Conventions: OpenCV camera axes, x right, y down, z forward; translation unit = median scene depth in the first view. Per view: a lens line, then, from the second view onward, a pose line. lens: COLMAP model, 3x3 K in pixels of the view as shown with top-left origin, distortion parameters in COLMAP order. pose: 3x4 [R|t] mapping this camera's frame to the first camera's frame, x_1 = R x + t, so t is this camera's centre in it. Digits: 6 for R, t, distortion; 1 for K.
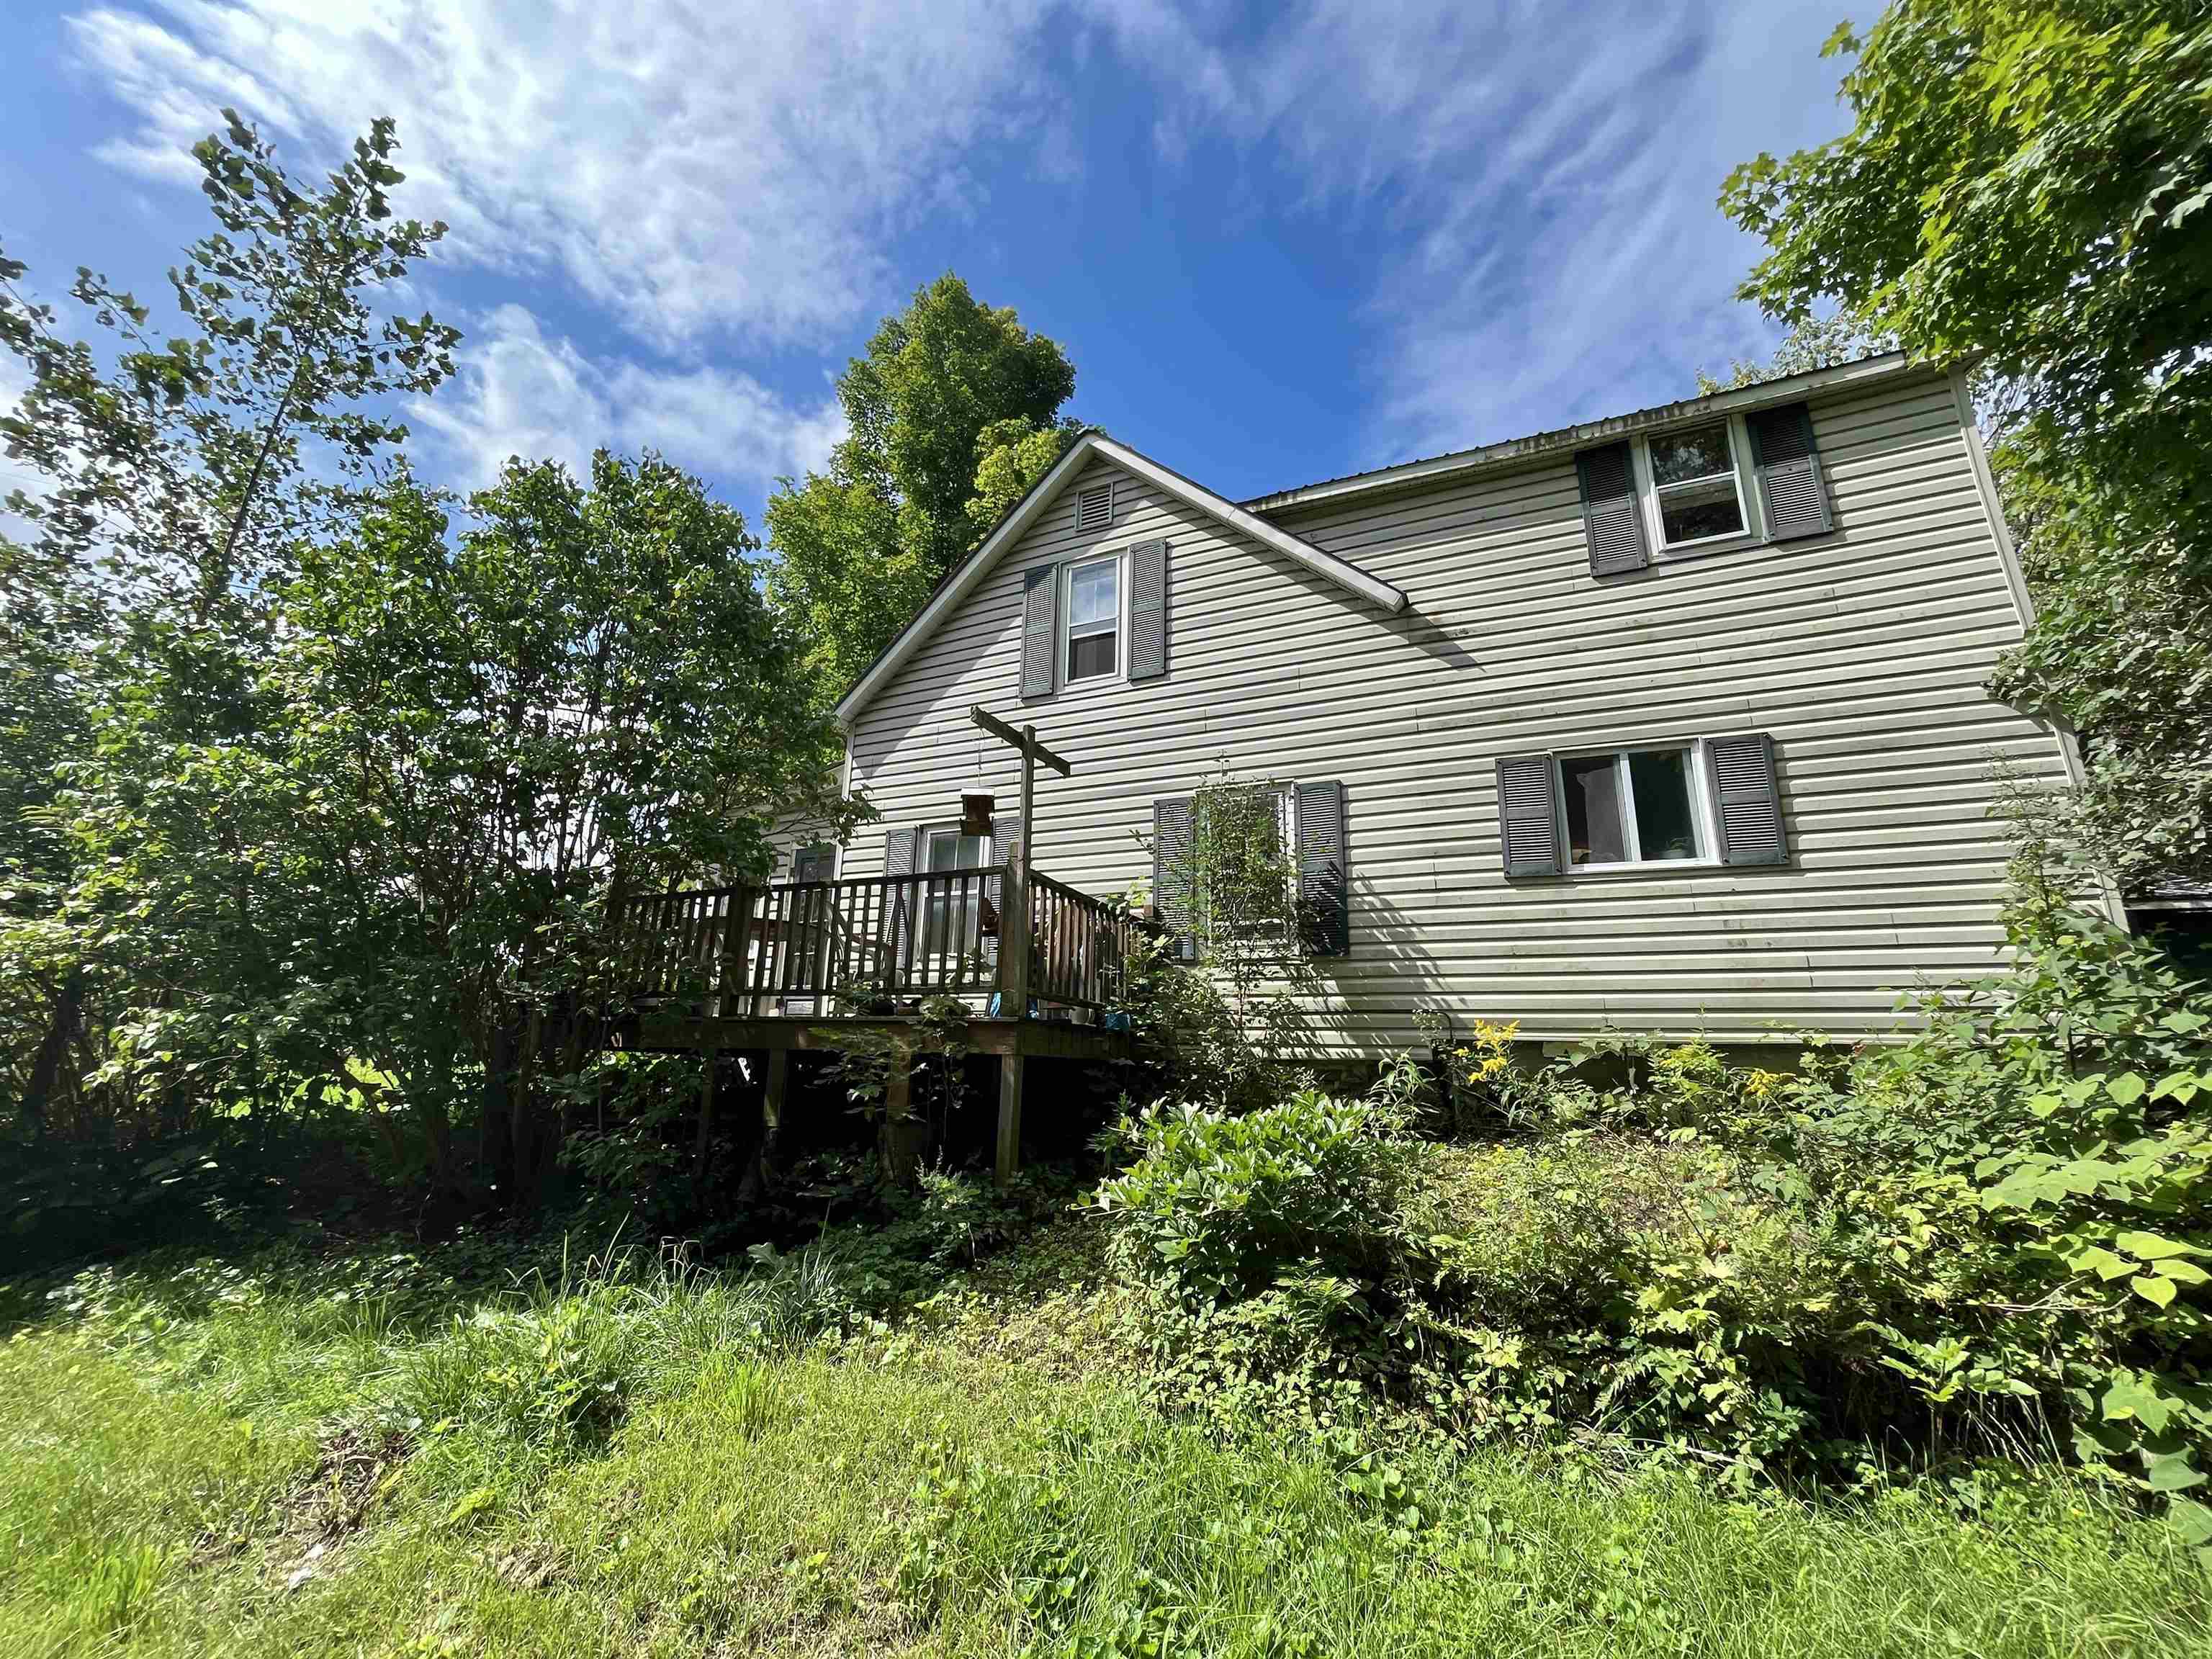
lens RADIAL K [[888.8, 0, 1106.6], [0, 888.8, 827.0], [0, 0, 1]] dist [-0.002023, -0.000551]
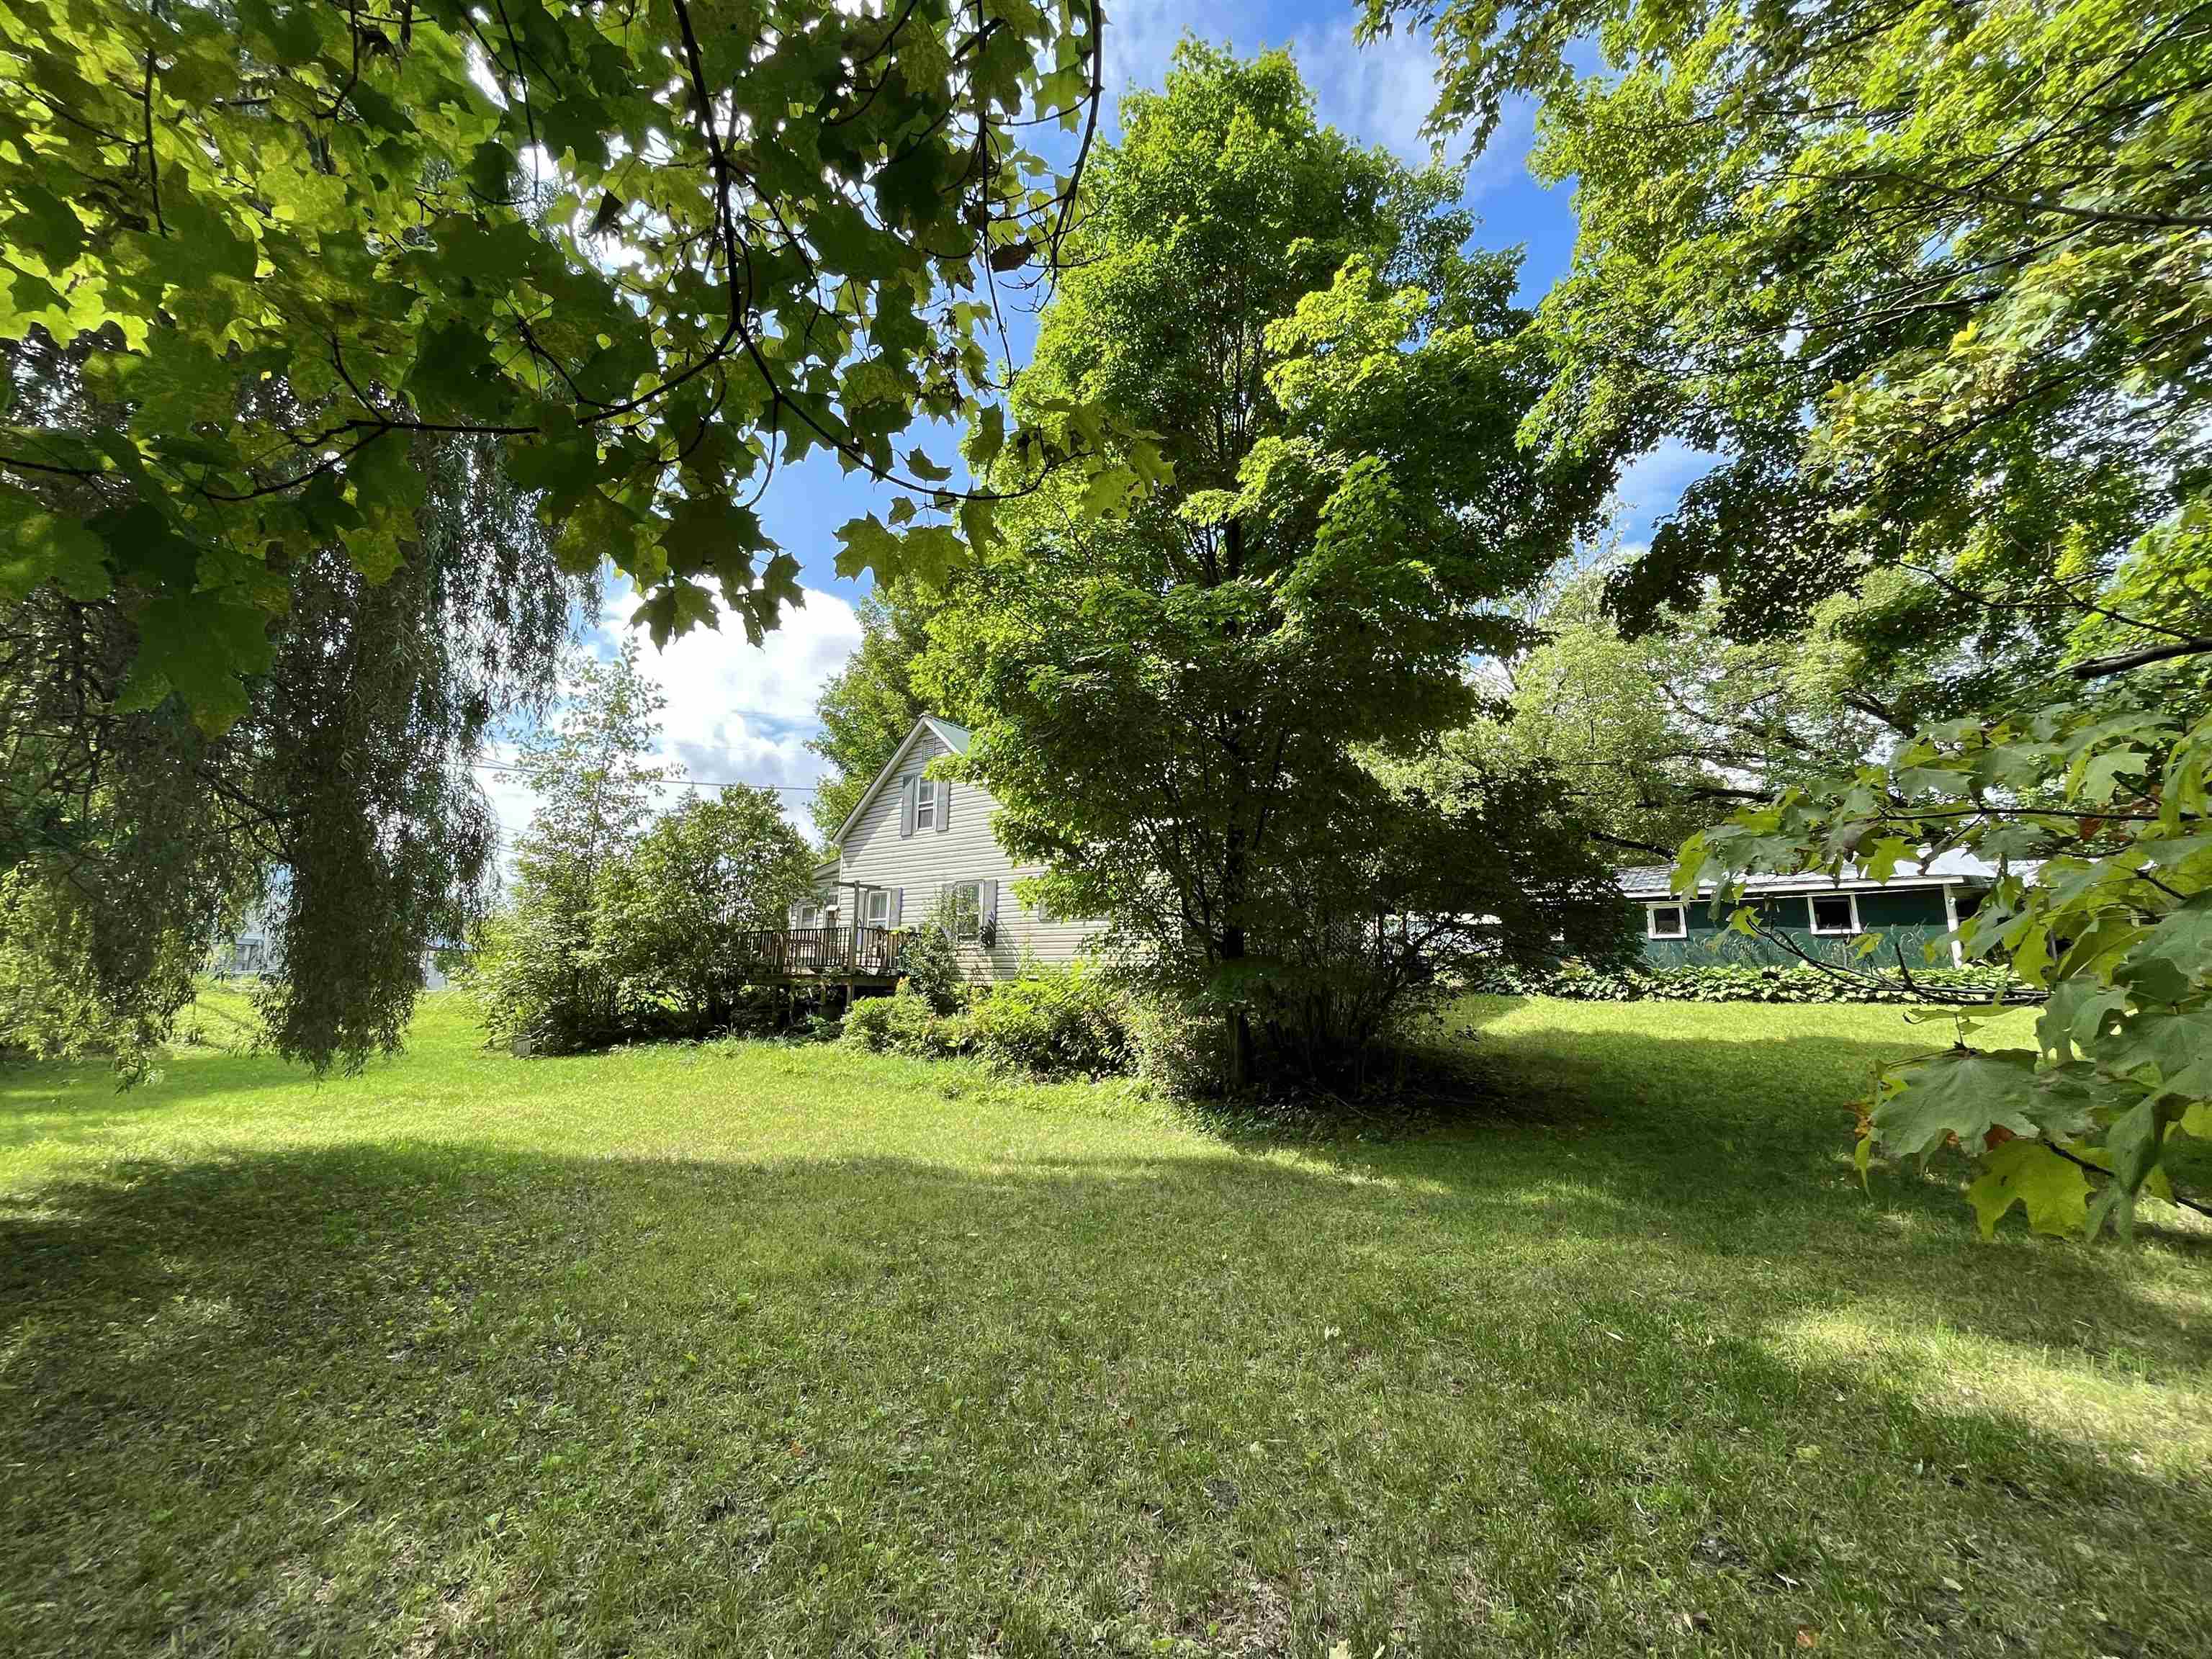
lens RADIAL K [[888.8, 0, 1106.6], [0, 888.8, 827.0], [0, 0, 1]] dist [-0.002023, -0.000551]
pose [[0.980548, -0.048389, -0.190221, 1.105685], [0.063292, 0.995317, 0.073066, -0.384009], [0.185794, -0.083684, 0.979019, -1.492299]]
